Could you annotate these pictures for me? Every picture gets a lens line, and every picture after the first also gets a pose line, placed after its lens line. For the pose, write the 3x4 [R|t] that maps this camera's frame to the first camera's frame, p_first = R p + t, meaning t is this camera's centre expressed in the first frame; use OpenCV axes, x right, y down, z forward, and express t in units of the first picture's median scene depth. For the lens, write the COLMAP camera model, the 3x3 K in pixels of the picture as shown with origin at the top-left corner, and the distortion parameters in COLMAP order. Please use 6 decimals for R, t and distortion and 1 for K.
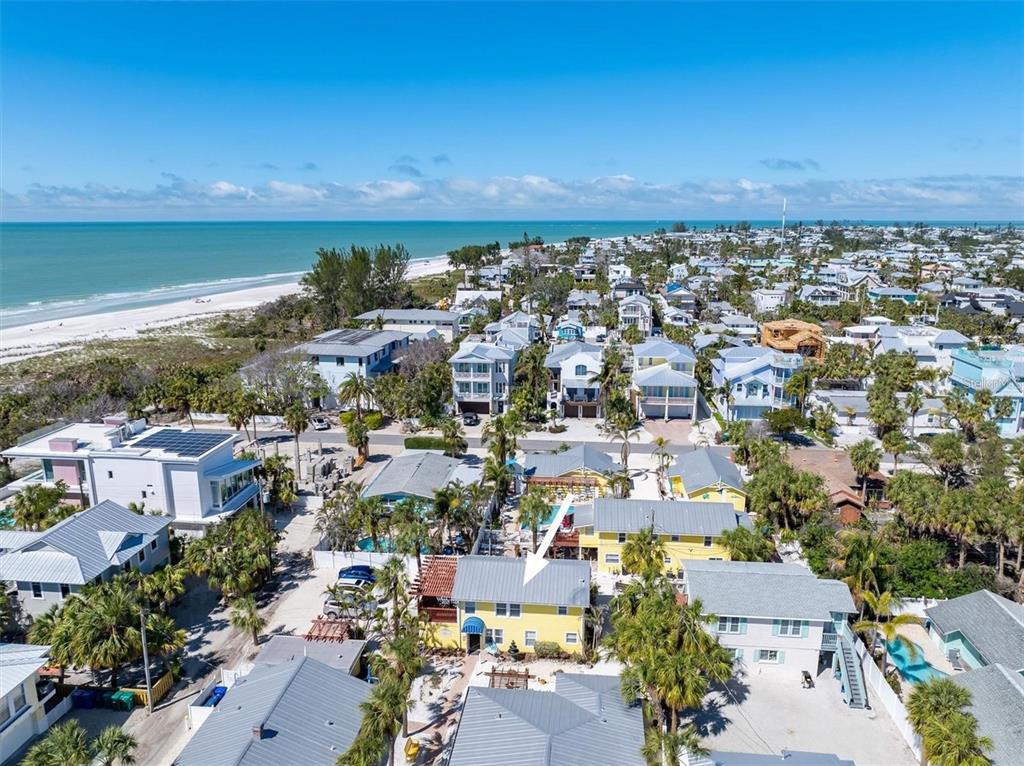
lens RADIAL K [[721.3, 0, 512.0], [0, 721.3, 383.0], [0, 0, 1]] dist [0.002622, -0.049491]
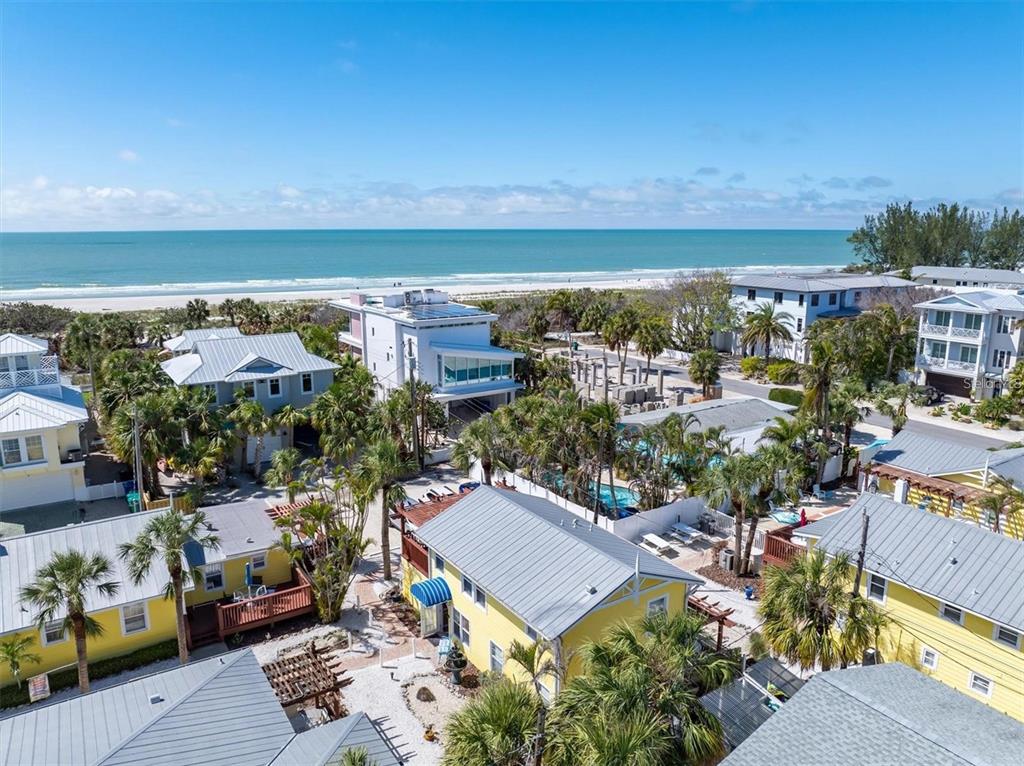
lens RADIAL K [[725.9, 0, 510.7], [0, 725.9, 379.4], [0, 0, 1]] dist [-0.033564, -0.004145]
pose [[0.633998, 0.159600, -0.756686, 0.233908], [-0.174111, 0.982809, 0.061413, 0.076528], [0.753480, 0.092812, 0.650887, 0.396620]]
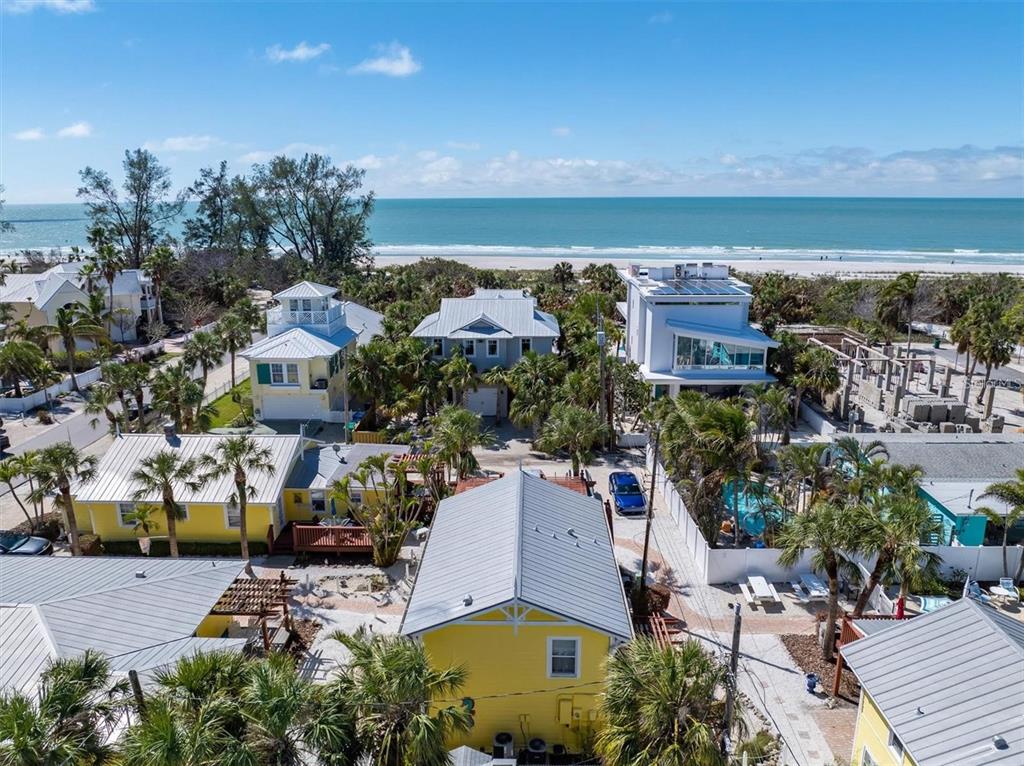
lens RADIAL K [[725.9, 0, 510.7], [0, 725.9, 379.4], [0, 0, 1]] dist [-0.033564, -0.004145]
pose [[0.078798, 0.245013, -0.966312, 0.281765], [-0.217948, 0.950111, 0.223133, 0.035255], [0.972774, 0.193023, 0.128267, 0.573739]]
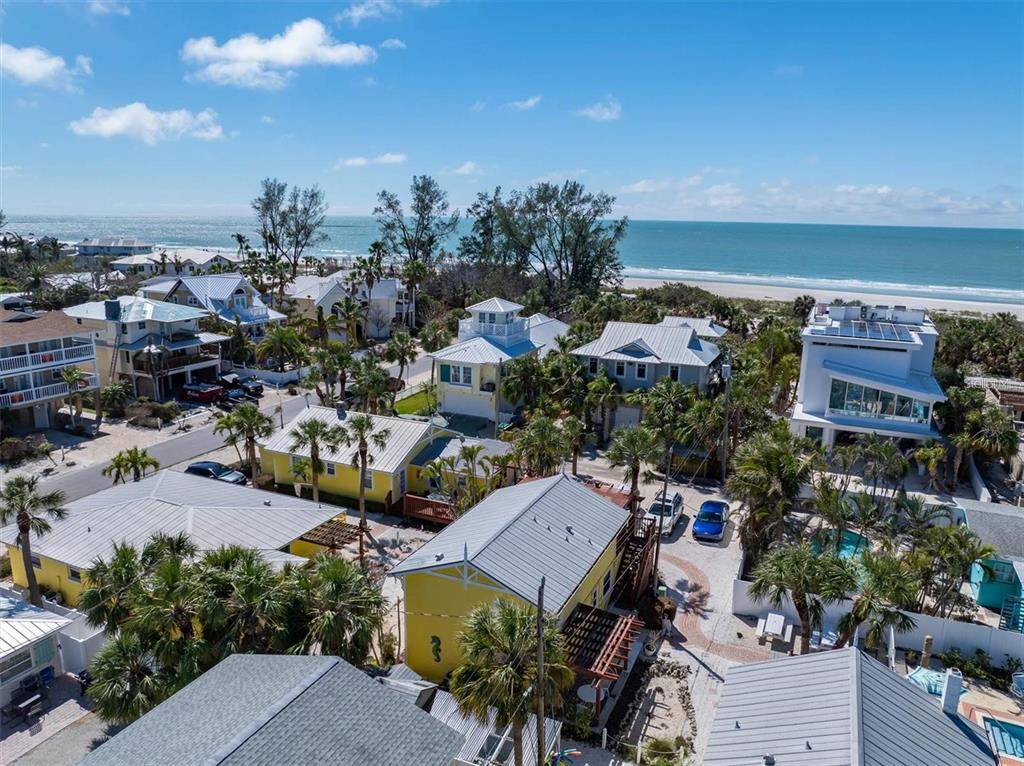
lens RADIAL K [[725.9, 0, 510.7], [0, 725.9, 379.4], [0, 0, 1]] dist [-0.033564, -0.004145]
pose [[-0.316707, 0.204706, -0.926171, 0.323547], [-0.227804, 0.931440, 0.283769, -0.001441], [0.920762, 0.300857, -0.248361, 0.689613]]
